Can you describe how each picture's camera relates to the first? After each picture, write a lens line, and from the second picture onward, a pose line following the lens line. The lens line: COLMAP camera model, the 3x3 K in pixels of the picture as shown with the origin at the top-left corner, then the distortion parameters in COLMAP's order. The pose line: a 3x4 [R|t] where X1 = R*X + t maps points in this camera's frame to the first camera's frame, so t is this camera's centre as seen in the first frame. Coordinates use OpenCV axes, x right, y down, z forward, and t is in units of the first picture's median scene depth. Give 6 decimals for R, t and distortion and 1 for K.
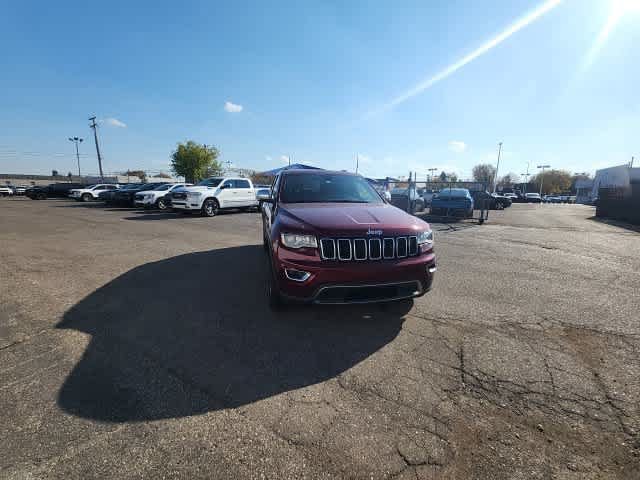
lens RADIAL K [[260.7, 0, 321.4], [0, 260.7, 239.8], [0, 0, 1]] dist [0.017177, -0.010995]
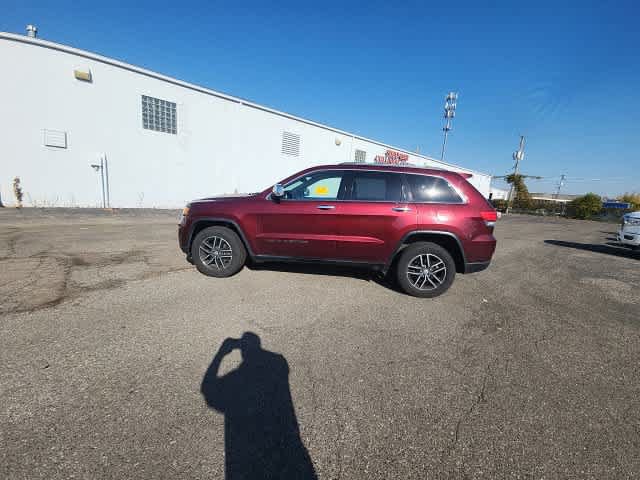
lens RADIAL K [[260.7, 0, 320.7], [0, 260.7, 238.2], [0, 0, 1]] dist [0.017177, -0.010995]
pose [[-0.339426, 0.126296, -0.932115, 0.334154], [-0.247069, 0.944180, 0.217900, -0.079837], [0.907605, 0.304258, -0.289275, 0.474518]]
